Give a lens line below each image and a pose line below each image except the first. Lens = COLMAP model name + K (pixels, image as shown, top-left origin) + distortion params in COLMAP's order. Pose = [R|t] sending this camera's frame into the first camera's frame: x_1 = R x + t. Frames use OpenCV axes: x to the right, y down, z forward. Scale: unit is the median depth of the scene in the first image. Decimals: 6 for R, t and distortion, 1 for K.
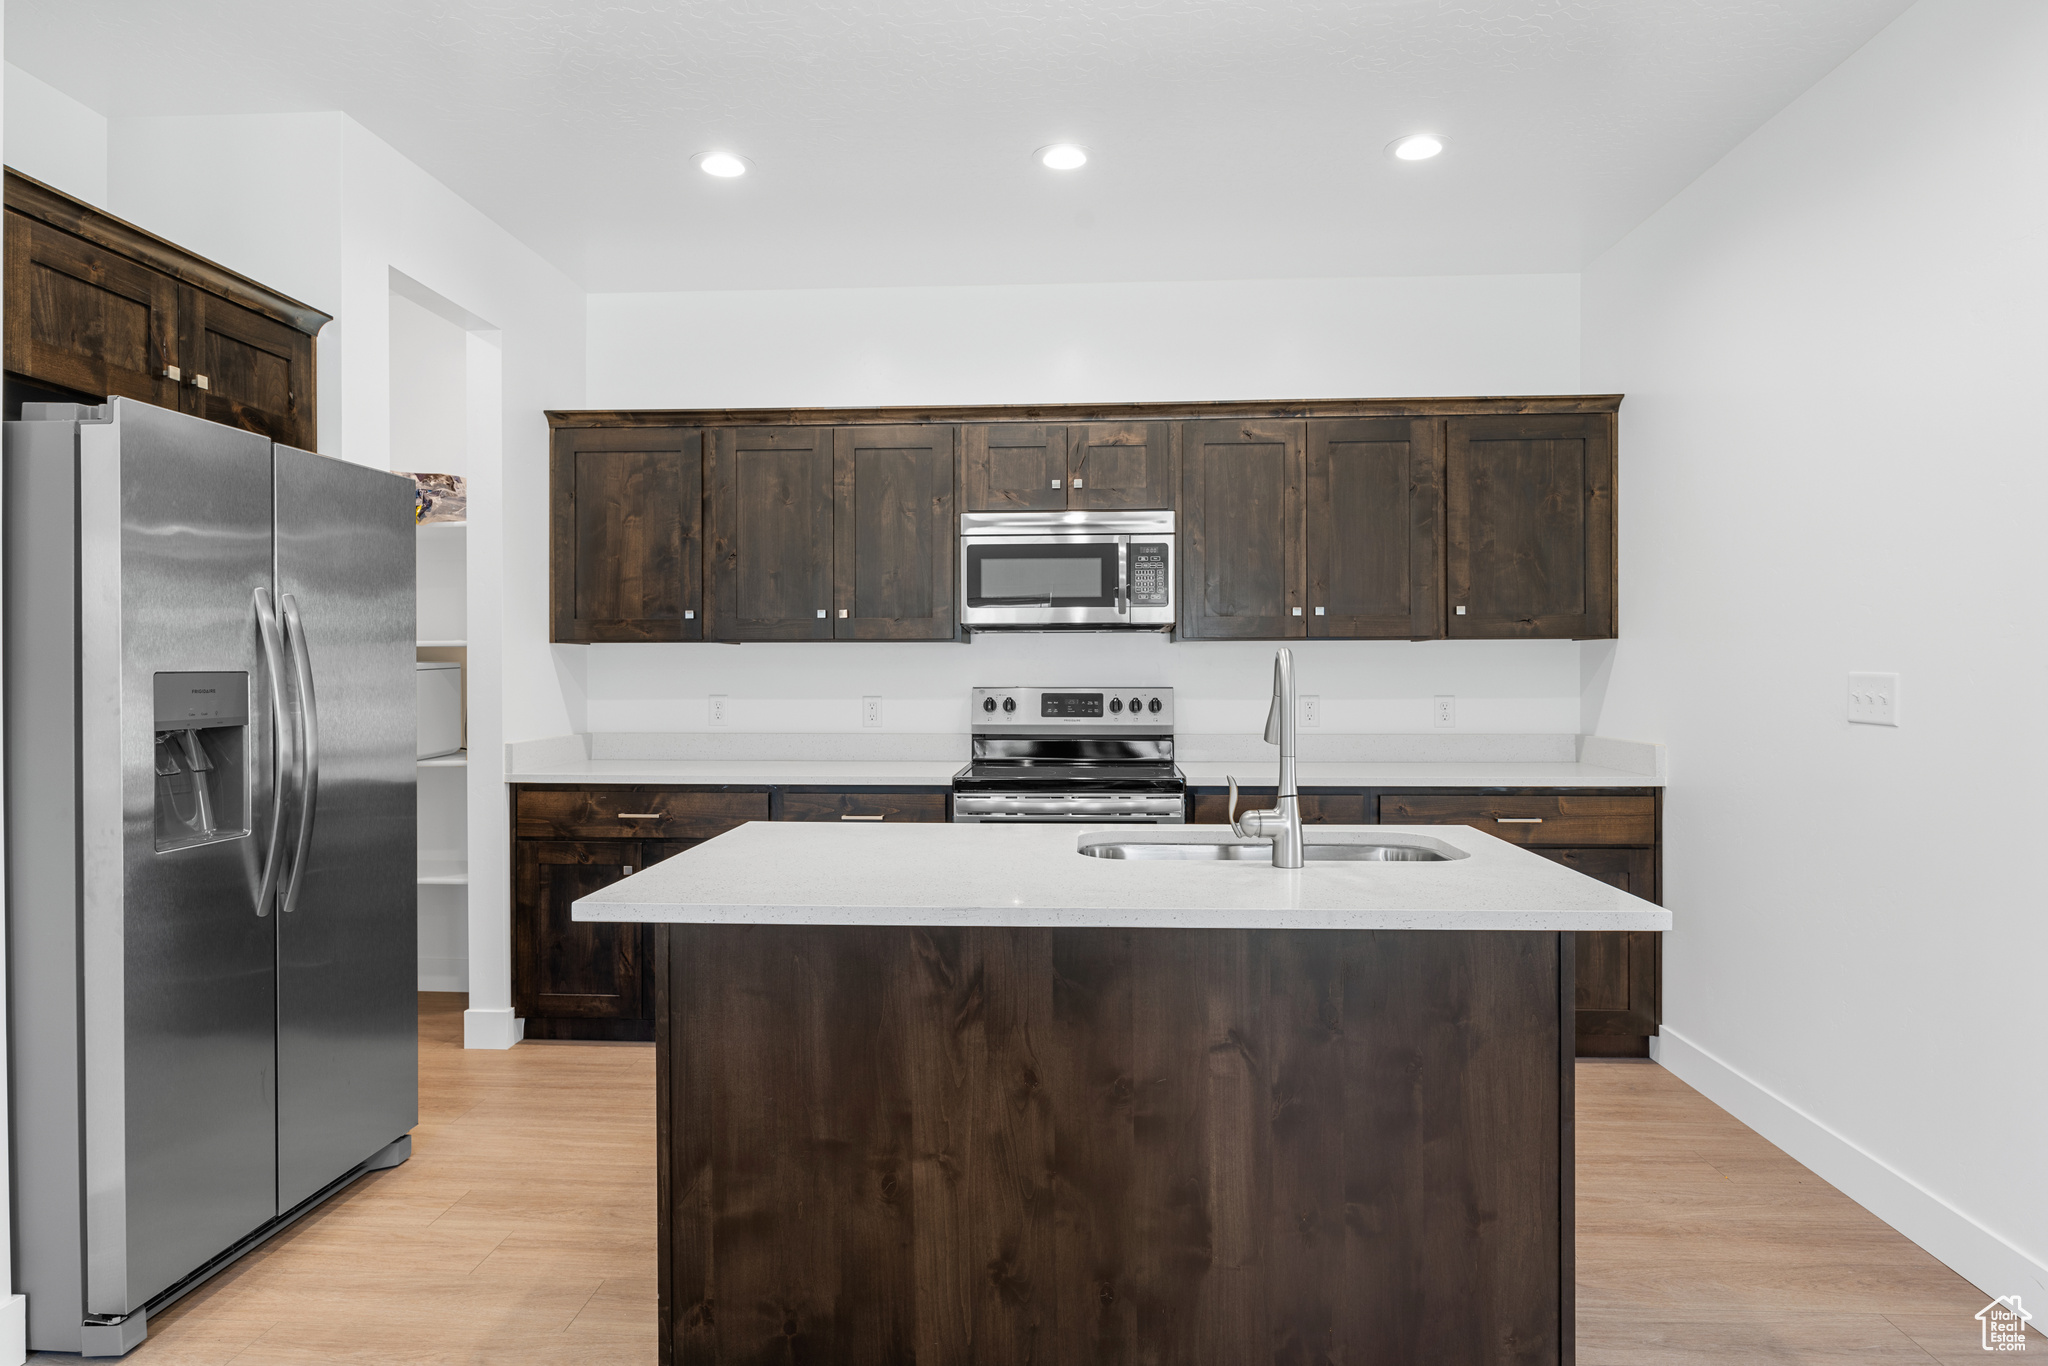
lens RADIAL K [[1174.9, 0, 1028.3], [0, 1174.9, 678.9], [0, 0, 1]] dist [-0.002608, -0.003331]
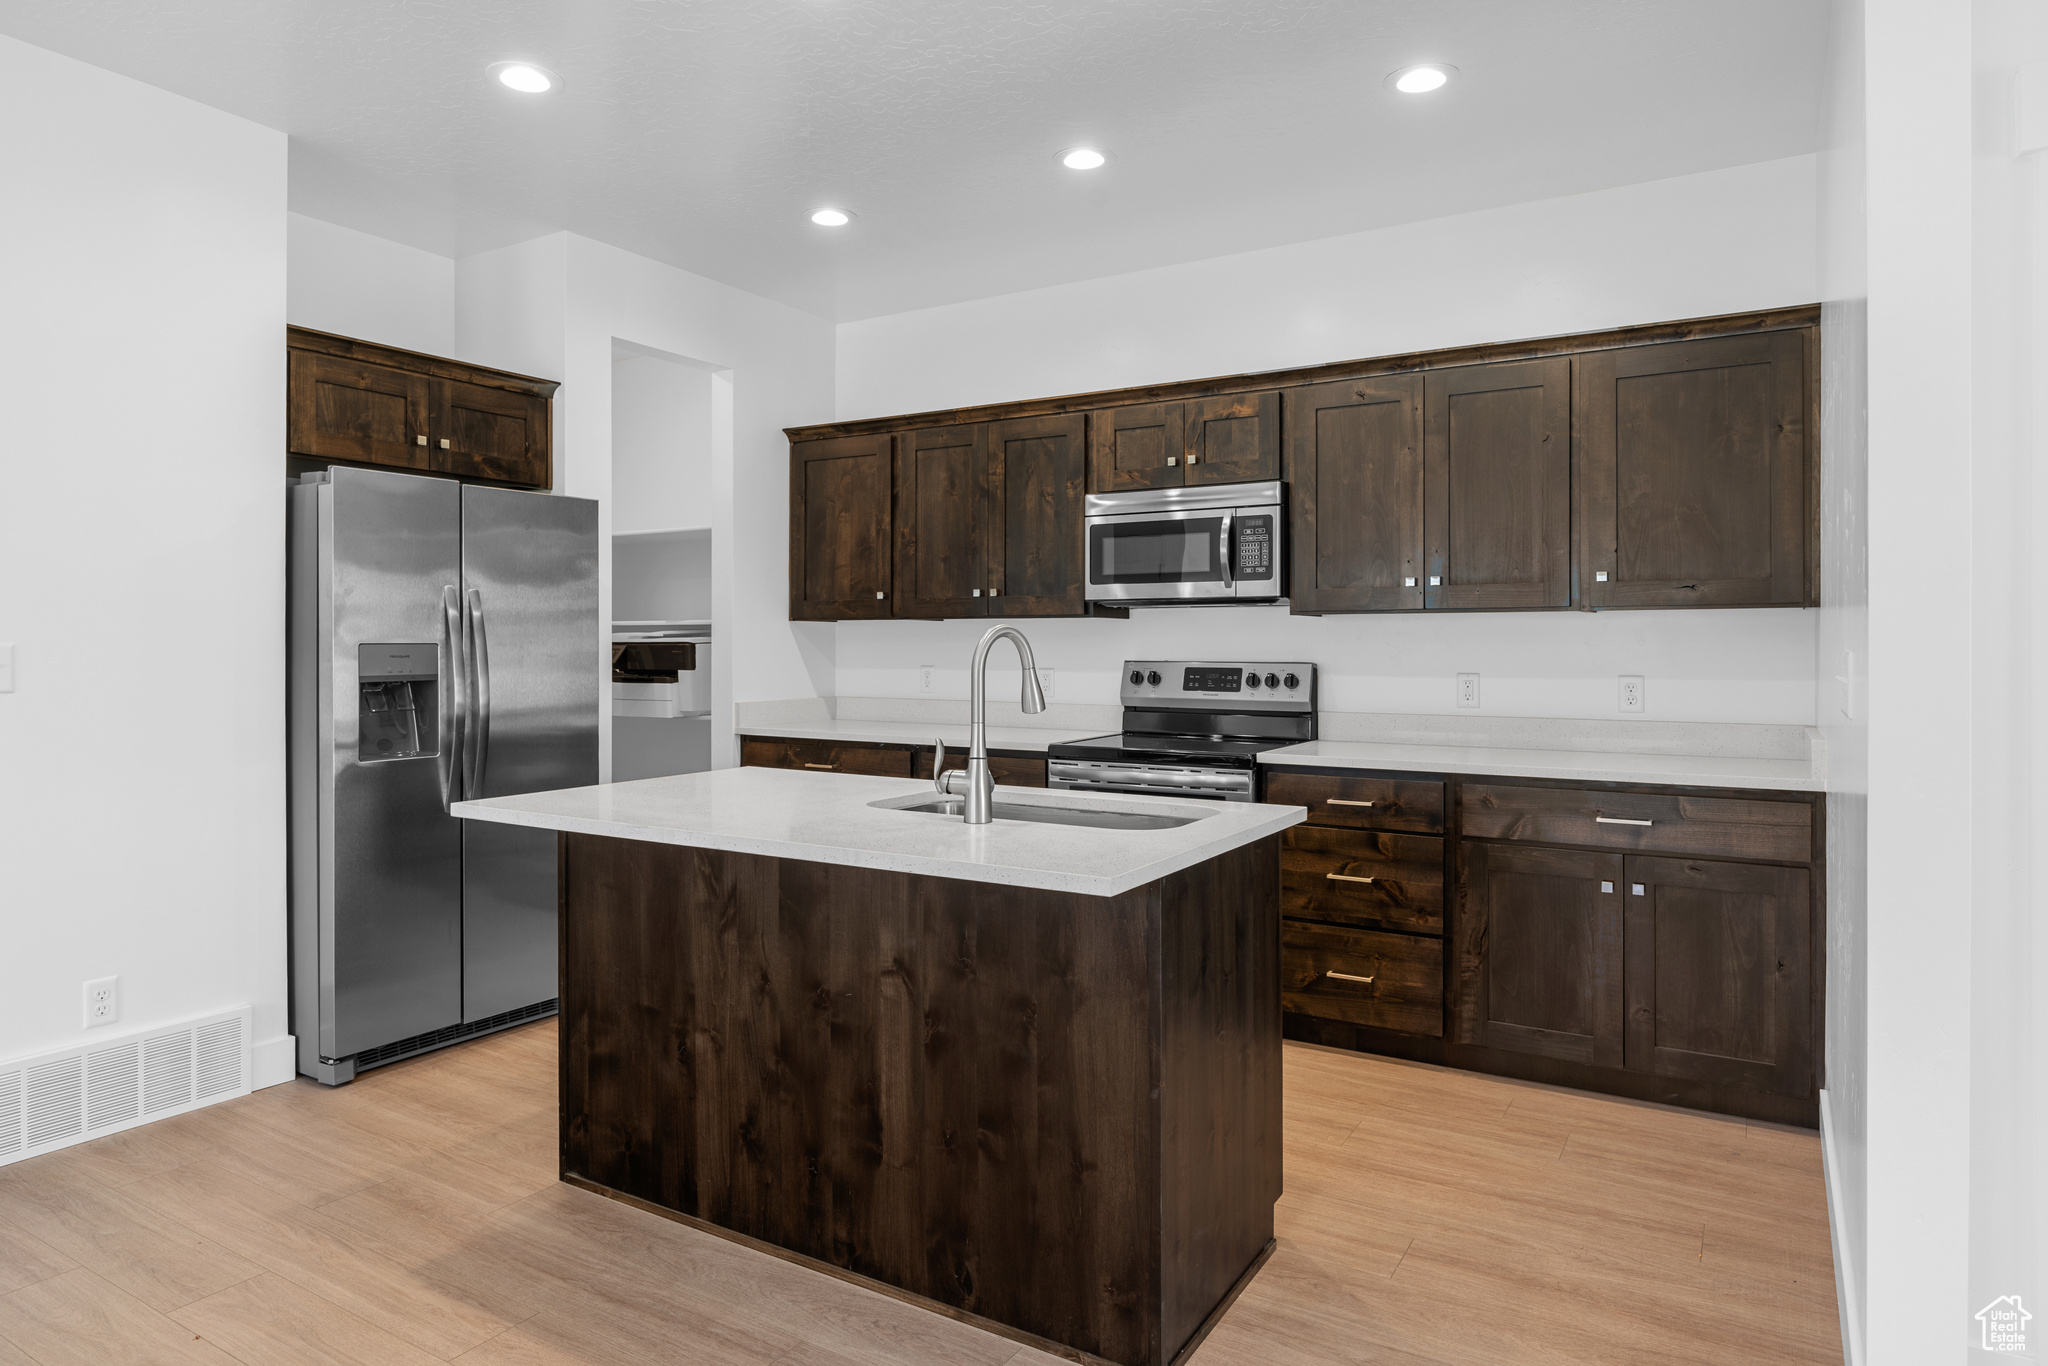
lens RADIAL K [[1230.6, 0, 1018.2], [0, 1230.6, 649.7], [0, 0, 1]] dist [-0.005120, -0.000983]
pose [[0.878970, 0.005044, -0.476850, 0.554785], [-0.006378, 0.999979, -0.001179, -0.001100], [0.476834, 0.004077, 0.878984, 0.001080]]
